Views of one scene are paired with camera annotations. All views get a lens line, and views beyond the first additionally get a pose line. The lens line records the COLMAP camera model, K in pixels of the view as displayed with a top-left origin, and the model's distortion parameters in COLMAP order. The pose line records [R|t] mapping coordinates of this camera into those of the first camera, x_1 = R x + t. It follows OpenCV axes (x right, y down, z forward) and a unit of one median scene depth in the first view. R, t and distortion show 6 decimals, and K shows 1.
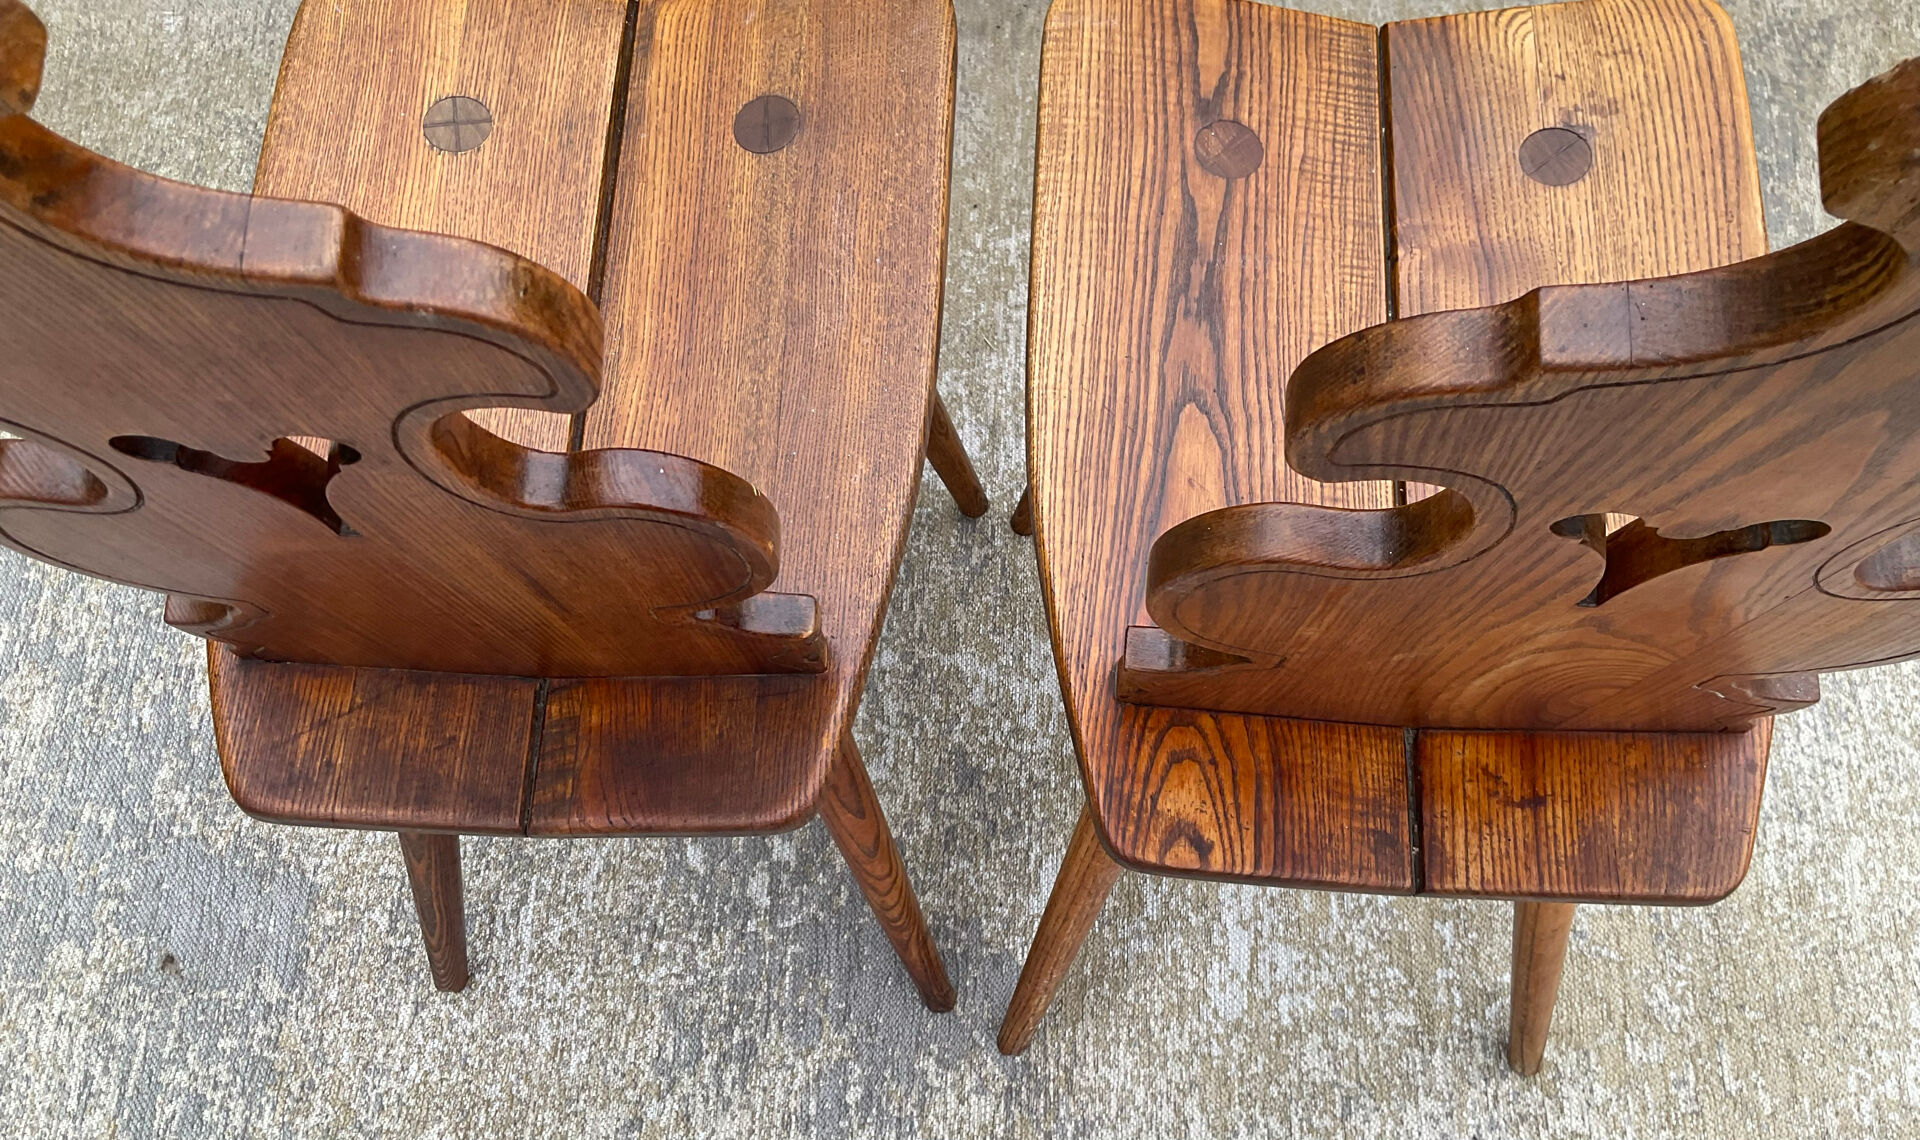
lens RADIAL K [[1594.6, 0, 959.1], [0, 1594.6, 639.8], [0, 0, 1]] dist [0.055846, -0.103572]
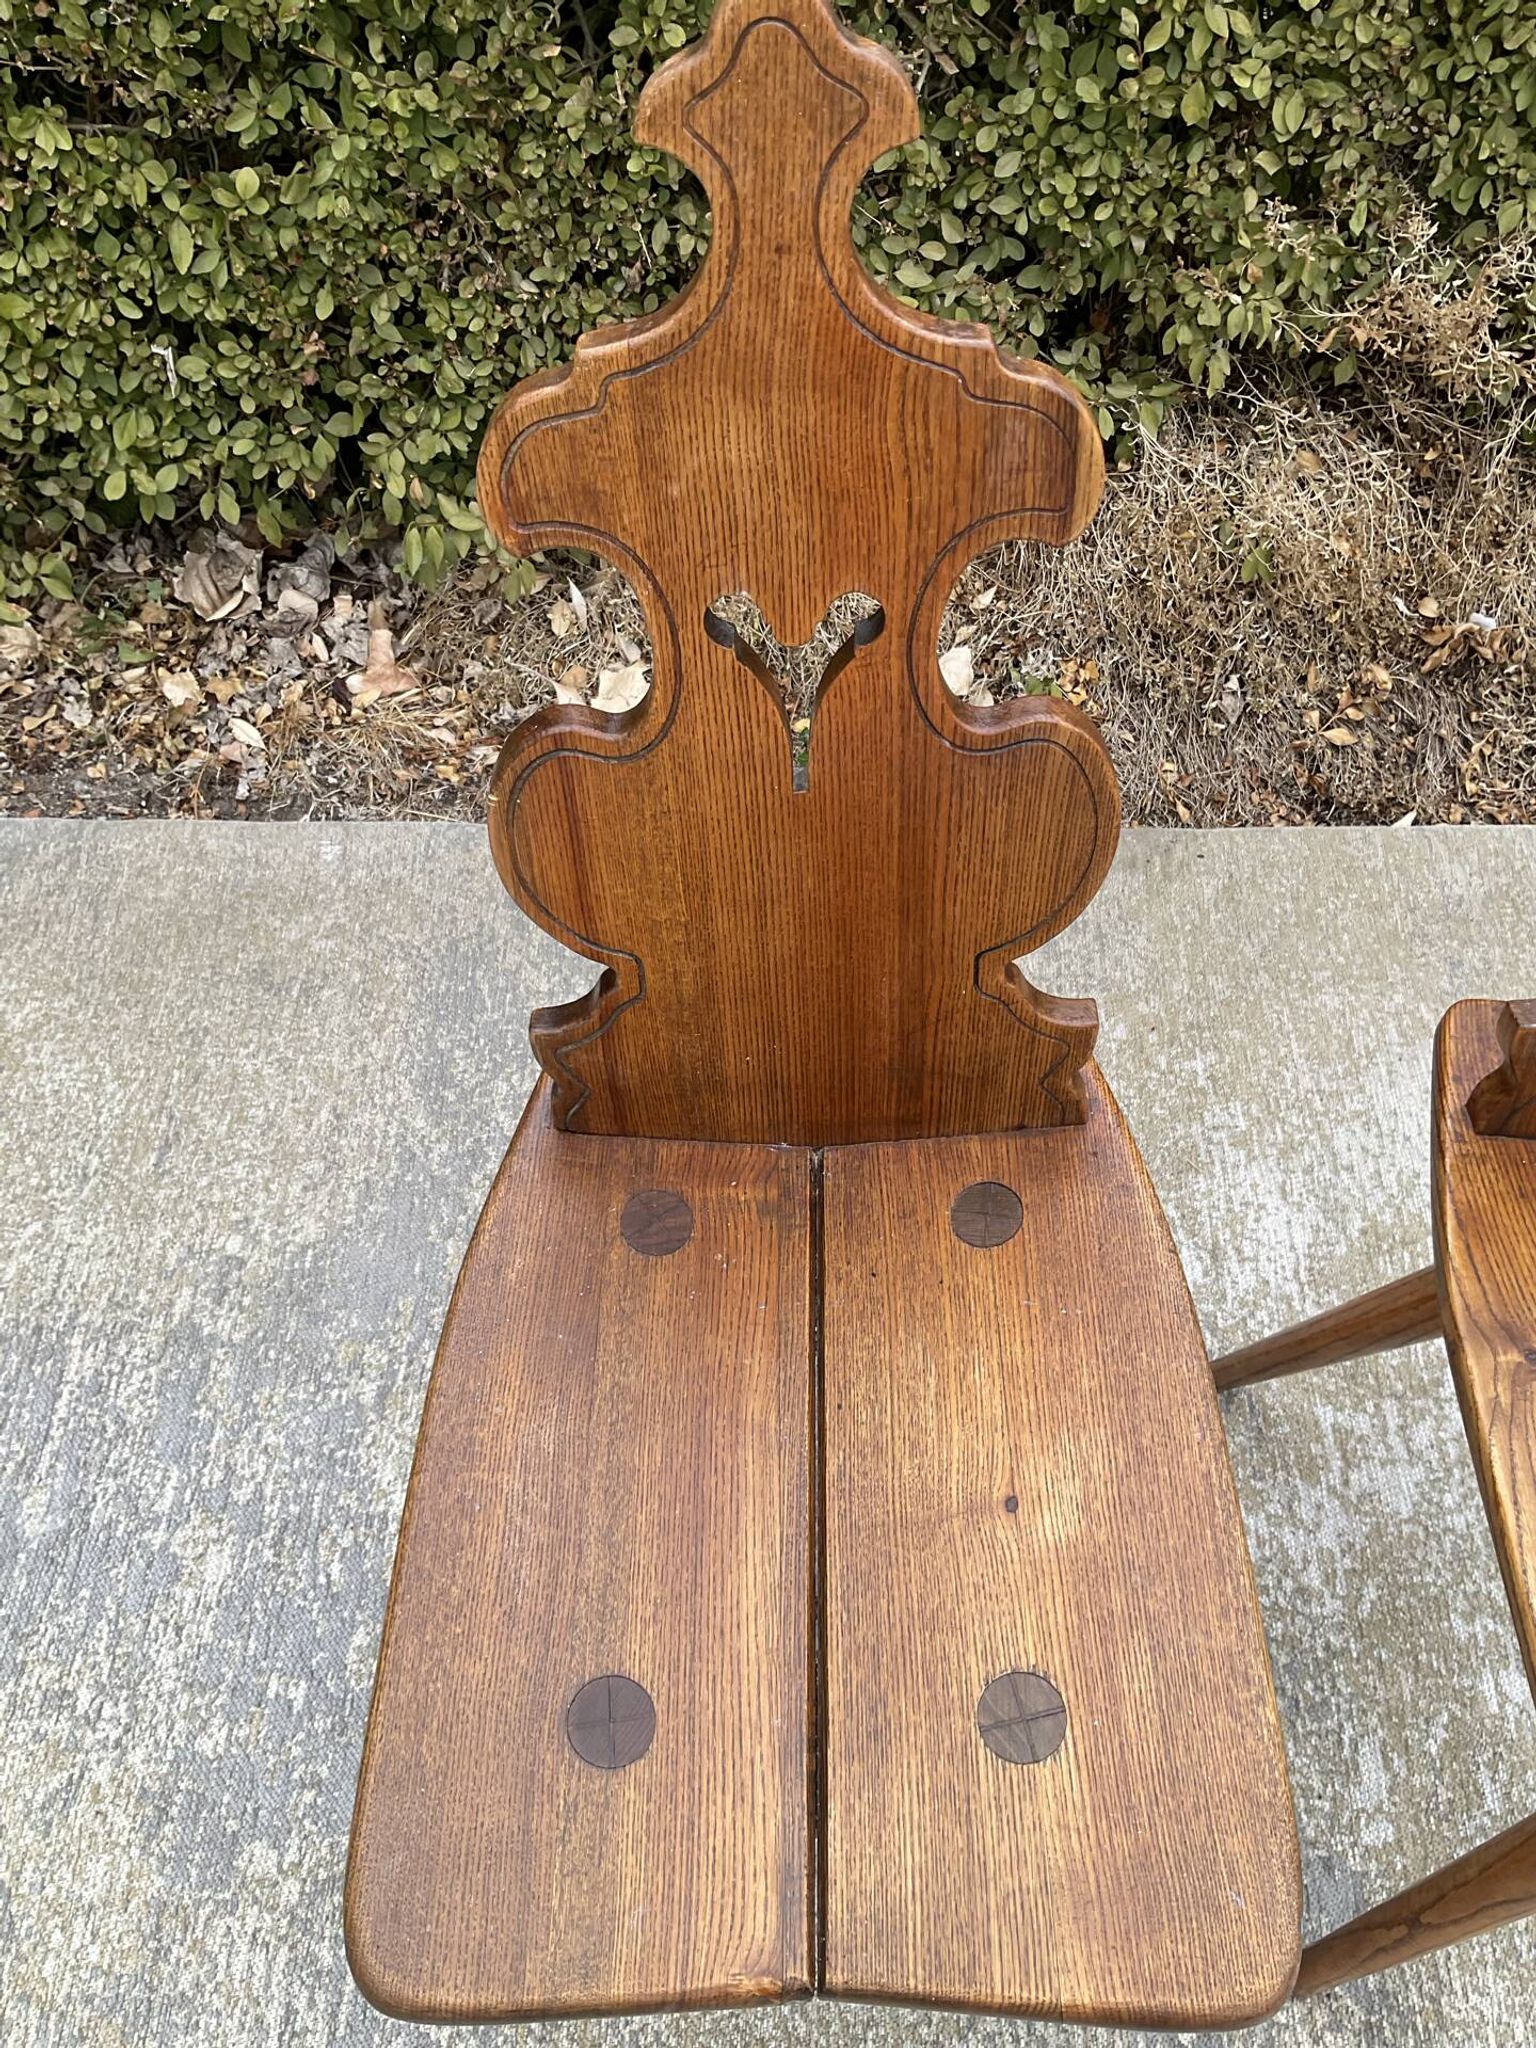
lens RADIAL K [[1720.5, 0, 762.2], [0, 1720.5, 1014.7], [0, 0, 1]] dist [0.051937, -0.107233]
pose [[0.999975, 0.002279, 0.006685, -0.293325], [-0.000490, 0.966624, -0.256200, -0.007708], [-0.007046, 0.256191, 0.966601, -0.036597]]
